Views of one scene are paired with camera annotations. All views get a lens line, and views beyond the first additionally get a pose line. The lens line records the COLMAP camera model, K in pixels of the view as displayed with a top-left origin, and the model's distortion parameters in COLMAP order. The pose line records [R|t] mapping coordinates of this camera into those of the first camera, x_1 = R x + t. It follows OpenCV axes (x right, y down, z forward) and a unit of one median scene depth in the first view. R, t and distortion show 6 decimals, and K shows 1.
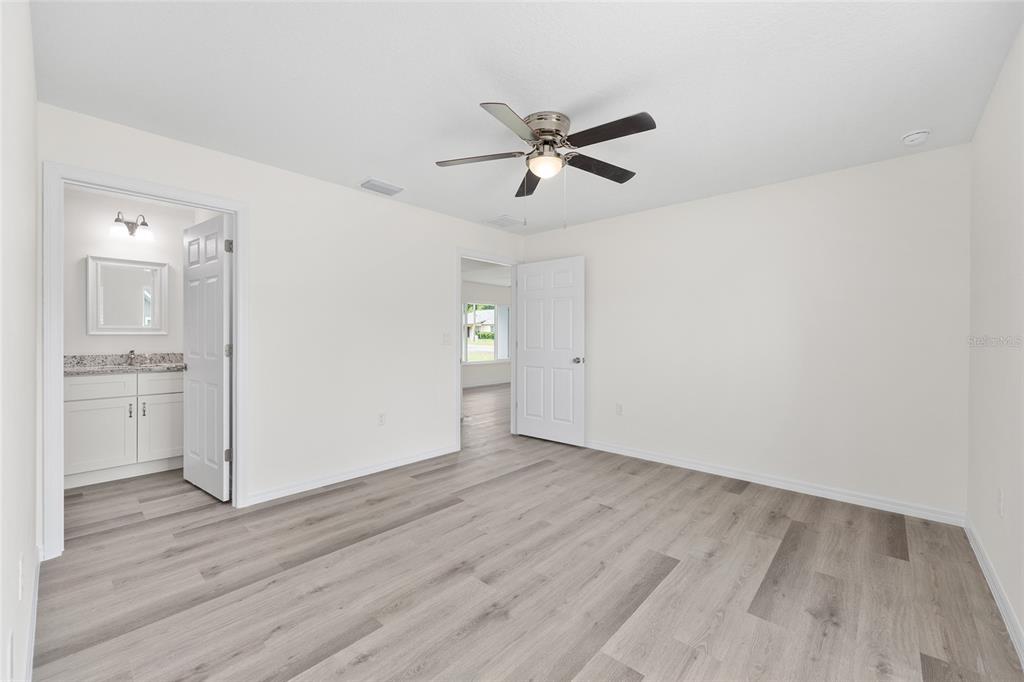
lens RADIAL K [[411.1, 0, 510.9], [0, 411.1, 339.3], [0, 0, 1]] dist [-0.002486, 0.000298]
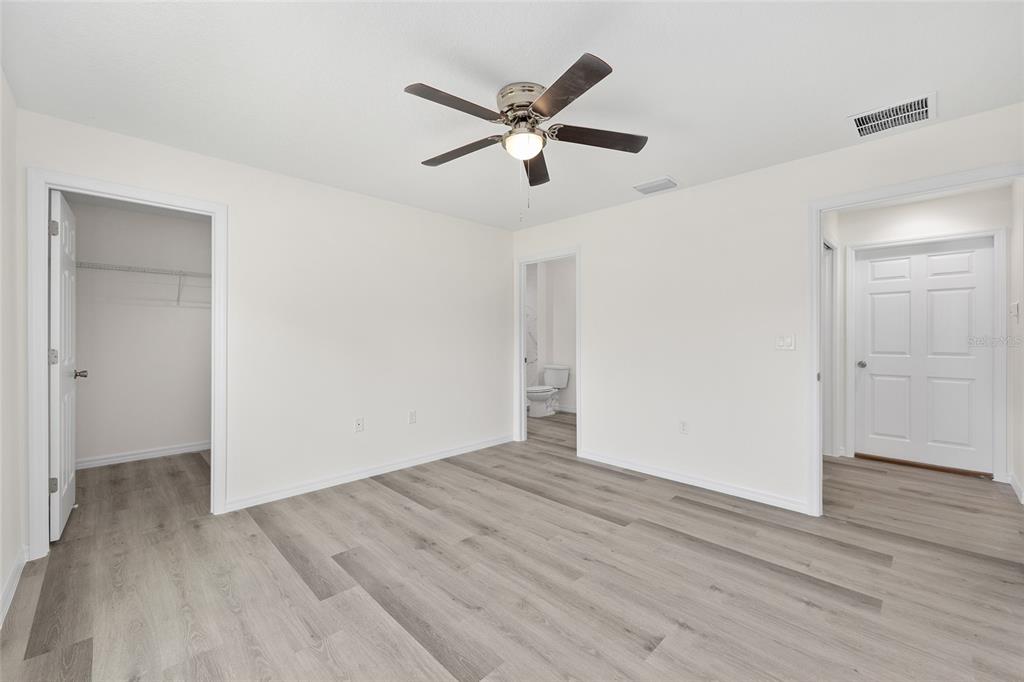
lens RADIAL K [[411.1, 0, 517.7], [0, 411.1, 340.9], [0, 0, 1]] dist [-0.002486, 0.000298]
pose [[-0.045840, 0.005756, -0.998932, 0.908552], [-0.006700, 0.999959, 0.006069, -0.006300], [0.998926, 0.006971, -0.045799, 0.960234]]
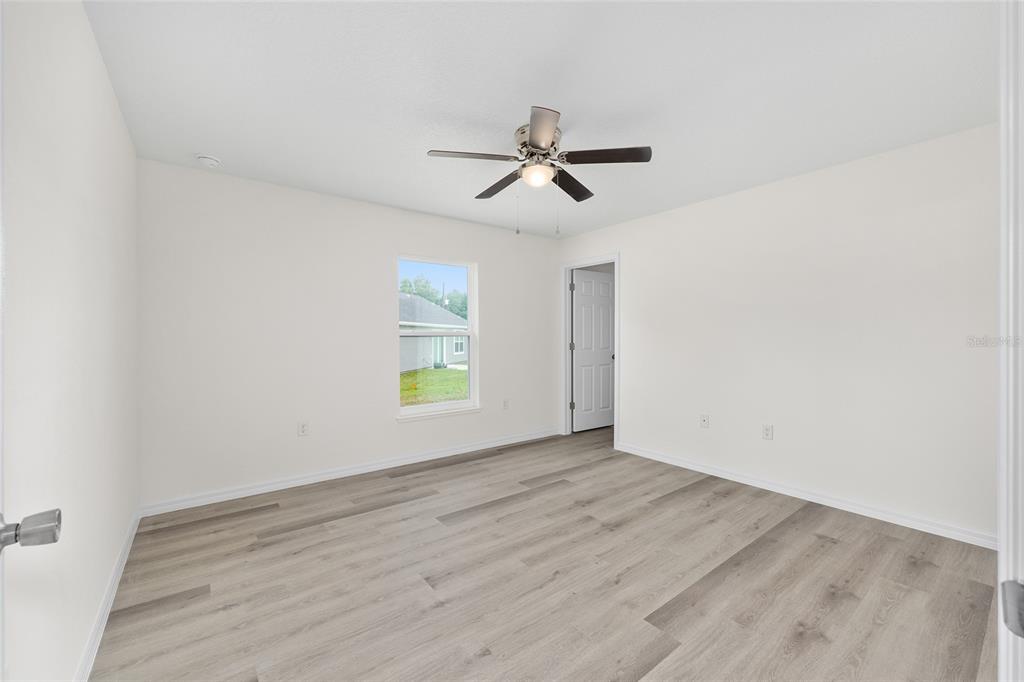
lens RADIAL K [[411.1, 0, 514.6], [0, 411.1, 337.3], [0, 0, 1]] dist [-0.002486, 0.000298]
pose [[-0.985247, -0.002049, 0.171128, -0.034462], [-0.000375, 0.999952, 0.009815, -0.021029], [-0.171140, 0.009606, -0.985200, 1.906008]]
